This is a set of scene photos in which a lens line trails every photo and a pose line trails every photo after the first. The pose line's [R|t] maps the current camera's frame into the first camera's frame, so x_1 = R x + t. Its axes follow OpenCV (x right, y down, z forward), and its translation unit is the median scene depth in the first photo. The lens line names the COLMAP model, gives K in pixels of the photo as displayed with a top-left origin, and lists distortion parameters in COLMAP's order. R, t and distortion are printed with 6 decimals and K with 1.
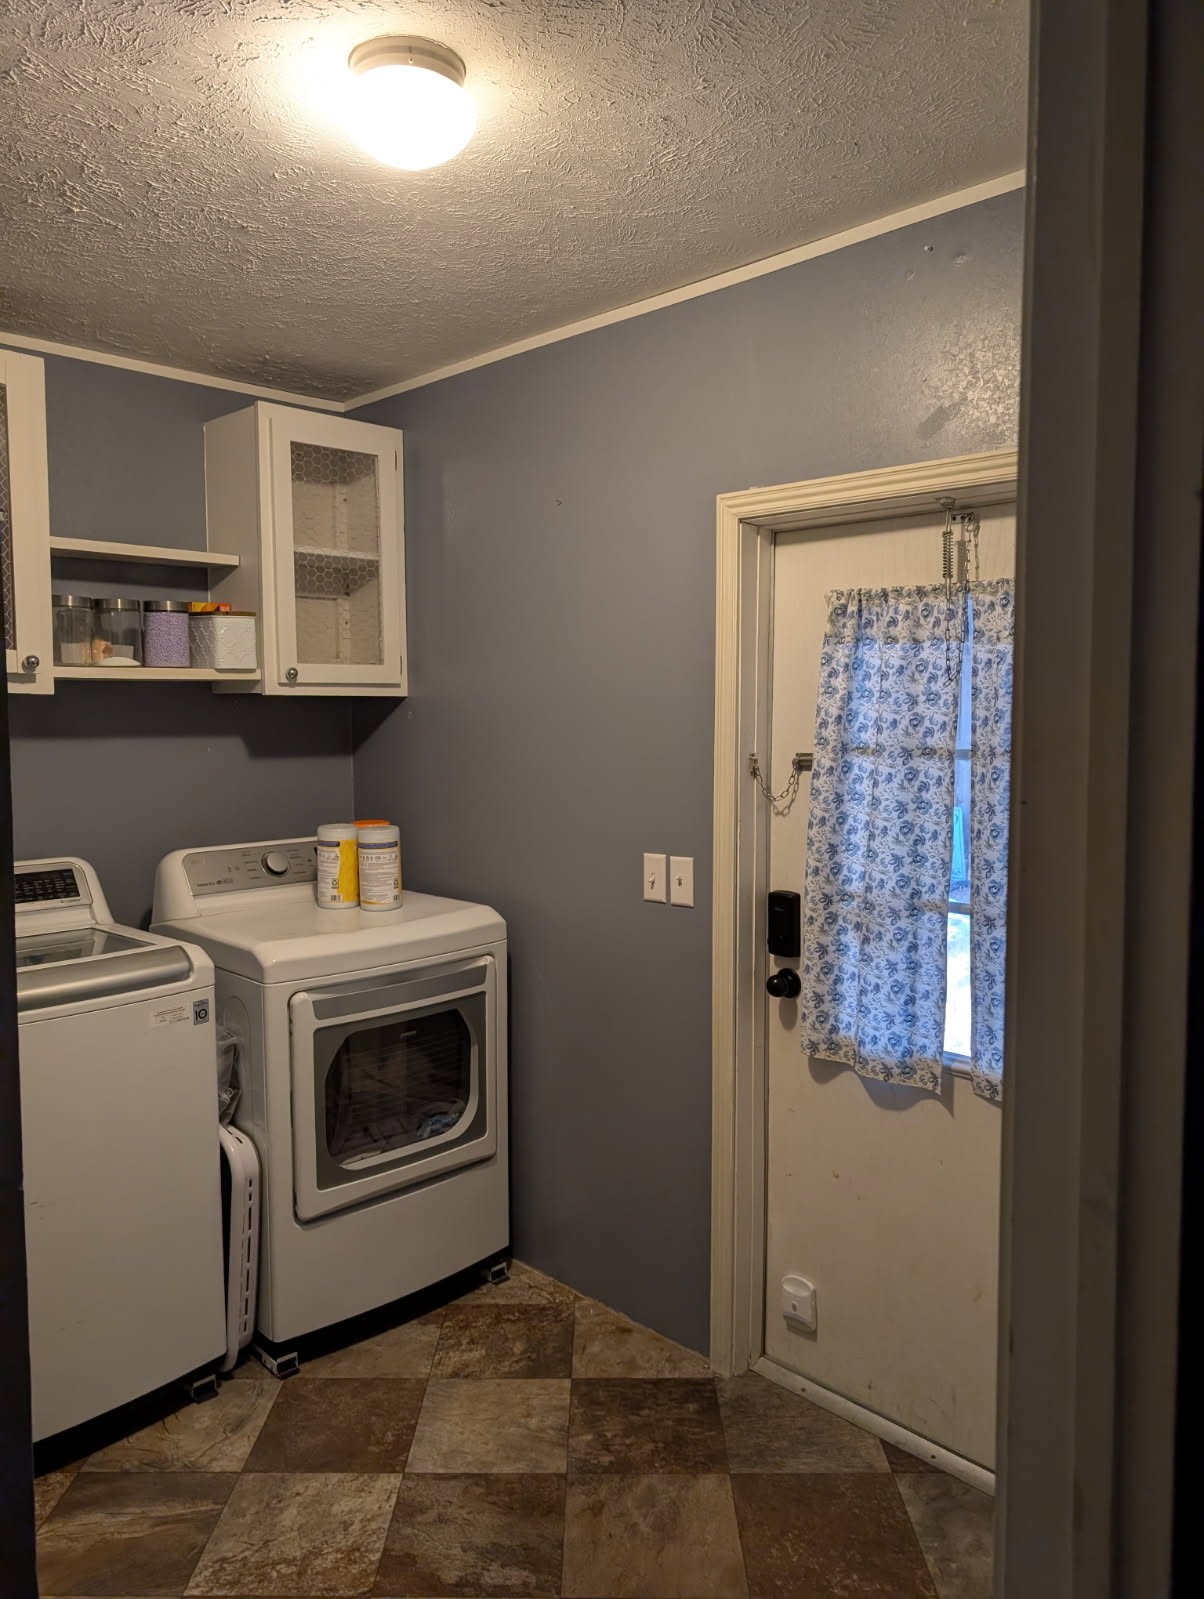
lens RADIAL K [[1159.3, 0, 601.5], [0, 1159.3, 794.9], [0, 0, 1]] dist [0.021032, -0.018570]
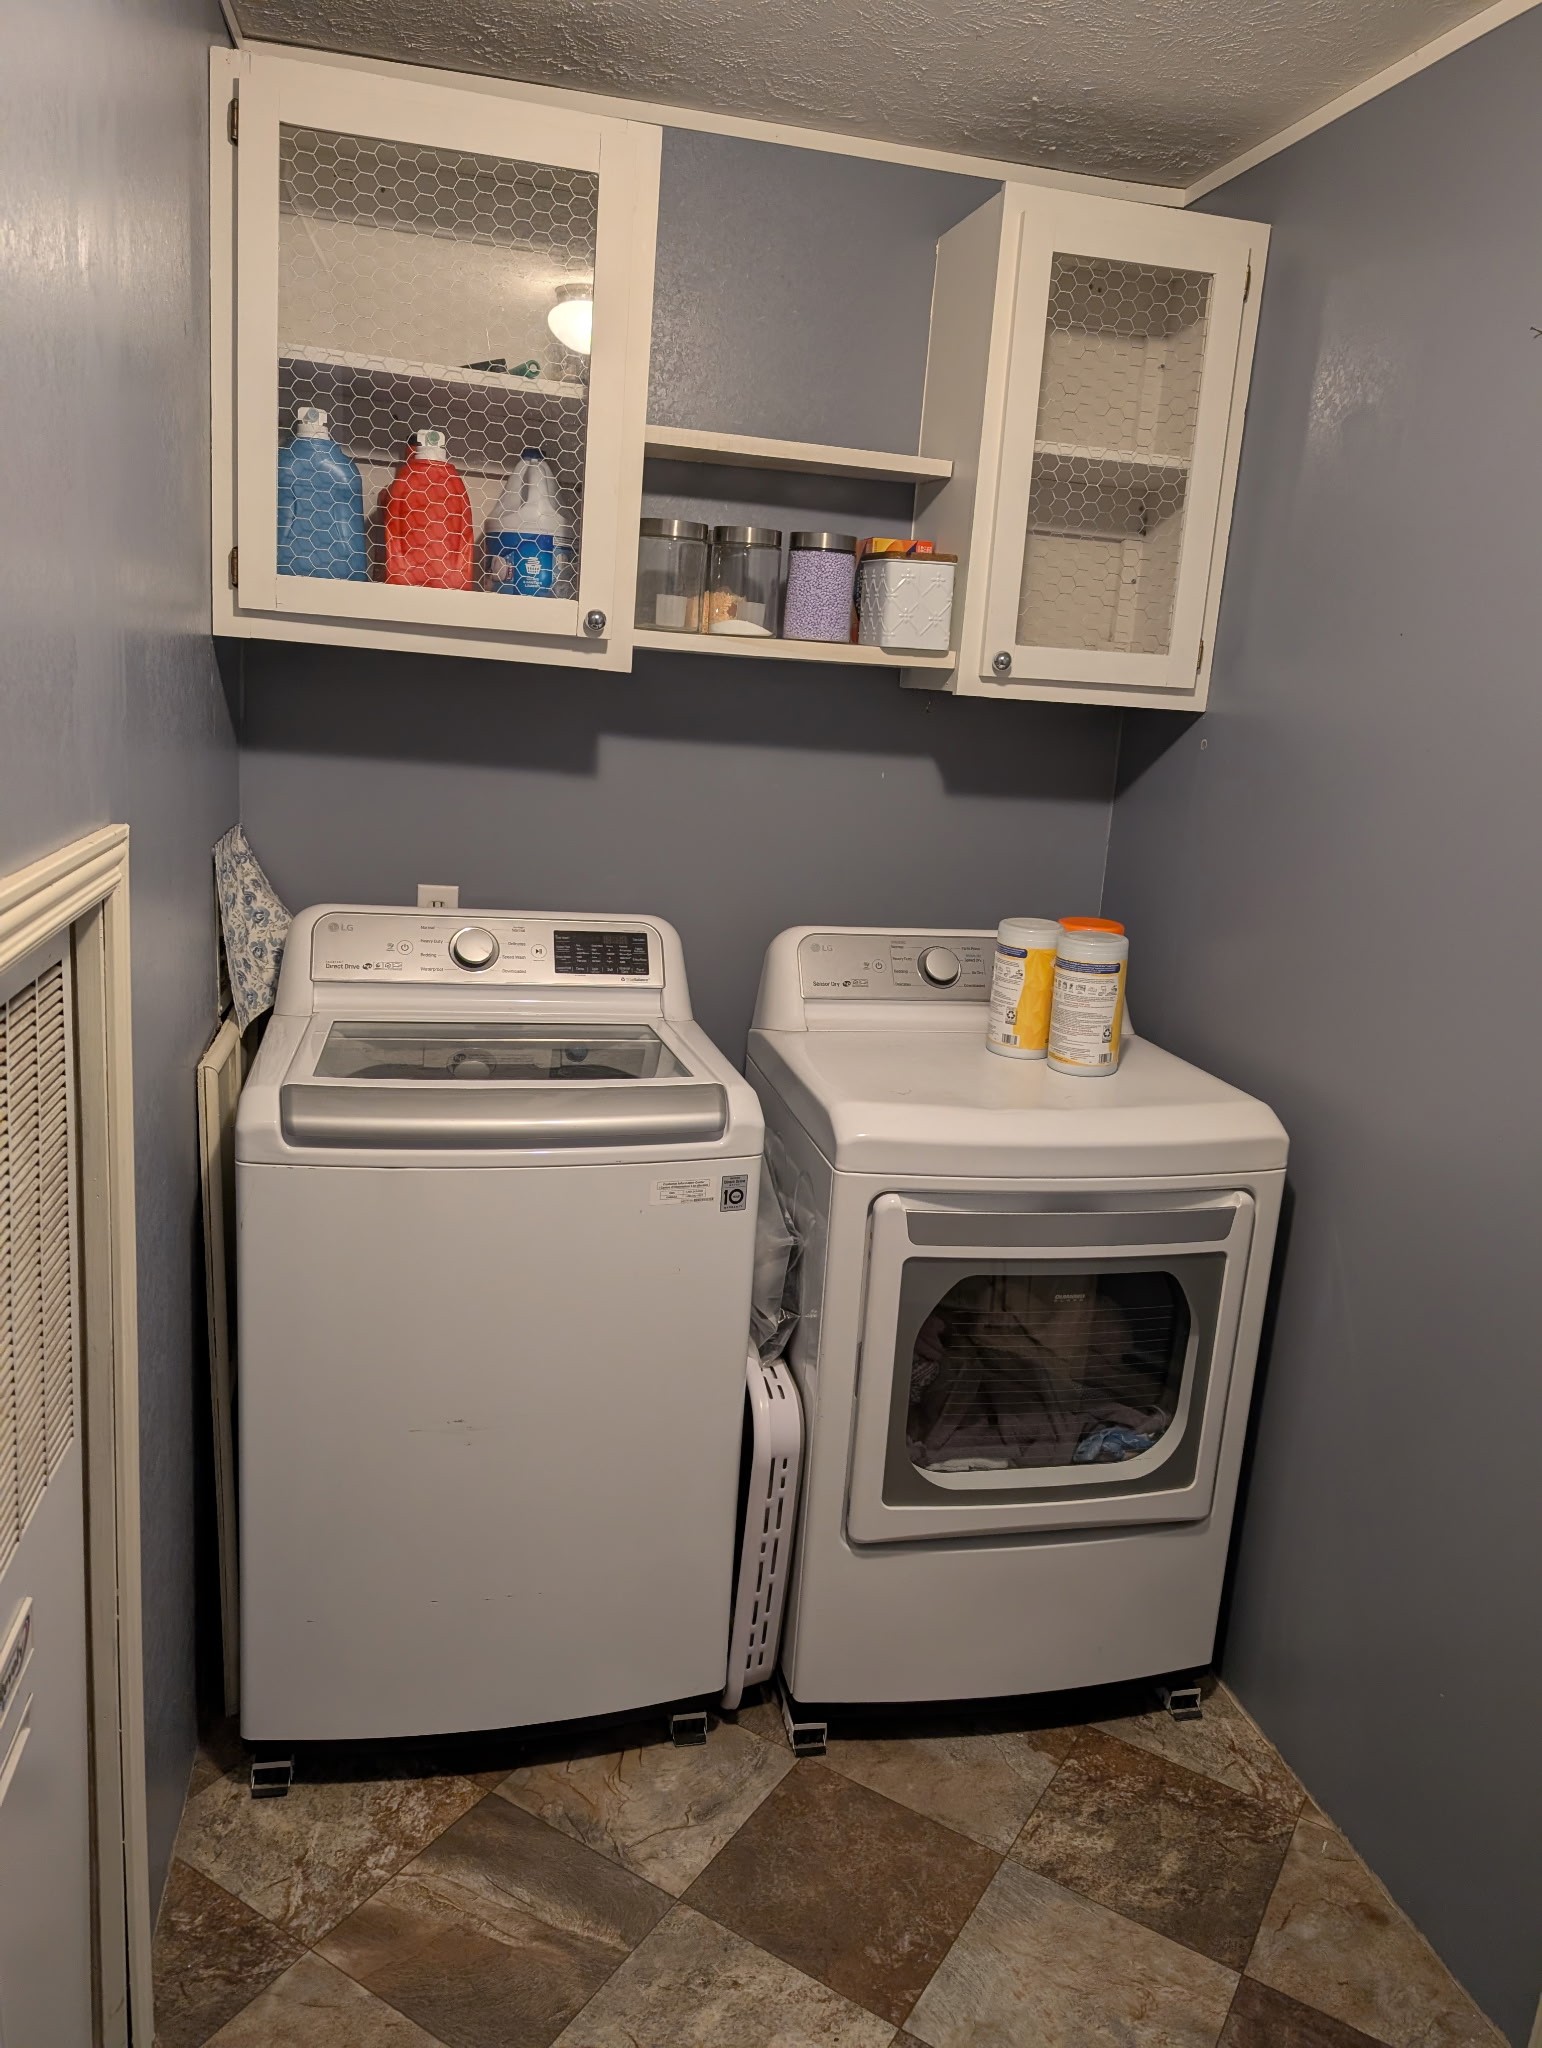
lens RADIAL K [[1484.8, 0, 766.0], [0, 1484.8, 1022.3], [0, 0, 1]] dist [0.021032, -0.018570]
pose [[0.853779, 0.174266, -0.490605, 0.045512], [-0.110127, 0.981445, 0.156966, -0.029981], [0.508855, -0.079986, 0.857128, 0.275642]]
